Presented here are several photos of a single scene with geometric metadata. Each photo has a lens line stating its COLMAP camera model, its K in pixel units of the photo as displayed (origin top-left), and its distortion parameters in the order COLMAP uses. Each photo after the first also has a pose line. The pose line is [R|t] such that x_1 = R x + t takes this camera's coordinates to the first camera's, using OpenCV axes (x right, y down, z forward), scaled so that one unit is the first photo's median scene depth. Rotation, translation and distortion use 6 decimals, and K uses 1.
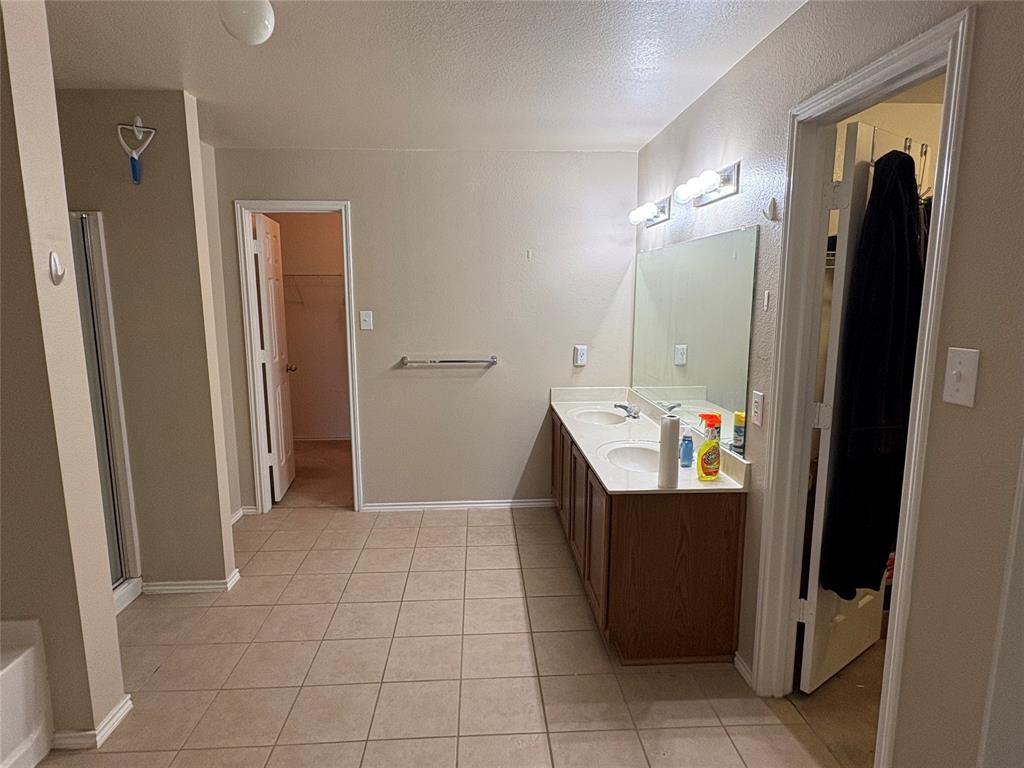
lens RADIAL K [[593.7, 0, 511.3], [0, 593.7, 385.3], [0, 0, 1]] dist [0.007367, -0.000313]
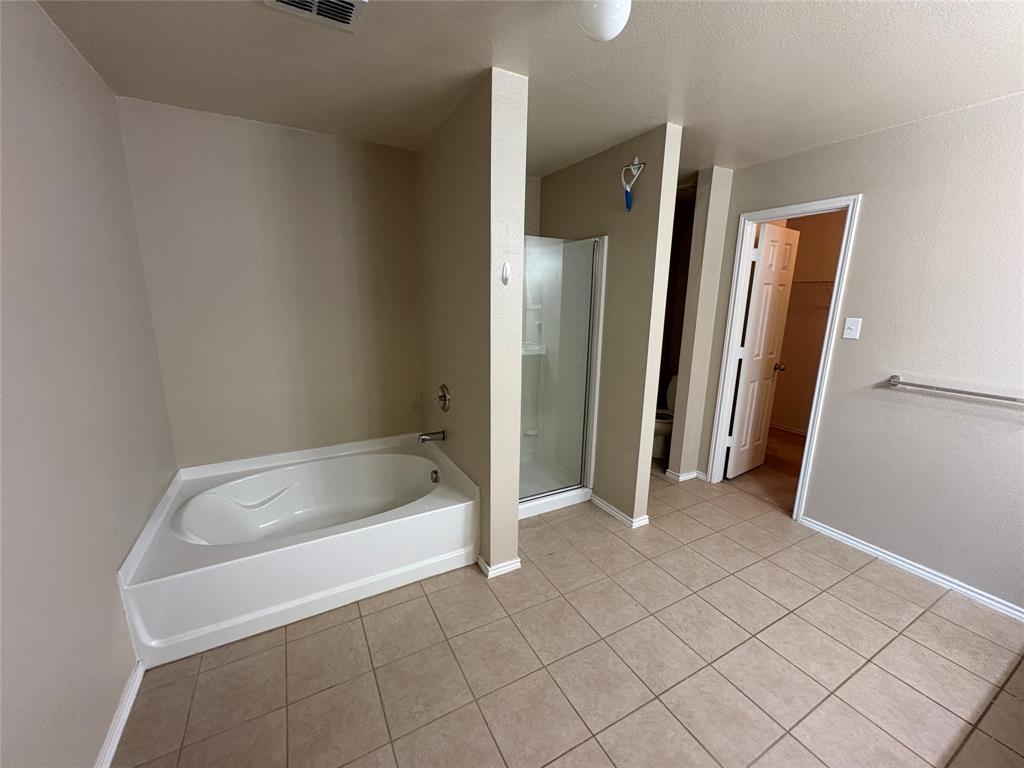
lens RADIAL K [[410.4, 0, 512.5], [0, 410.4, 385.1], [0, 0, 1]] dist [0.001194, -0.000196]
pose [[0.429358, 0.200888, -0.880509, 0.118304], [-0.157042, 0.976702, 0.146257, -0.041107], [0.889376, 0.075480, 0.450902, 0.312215]]
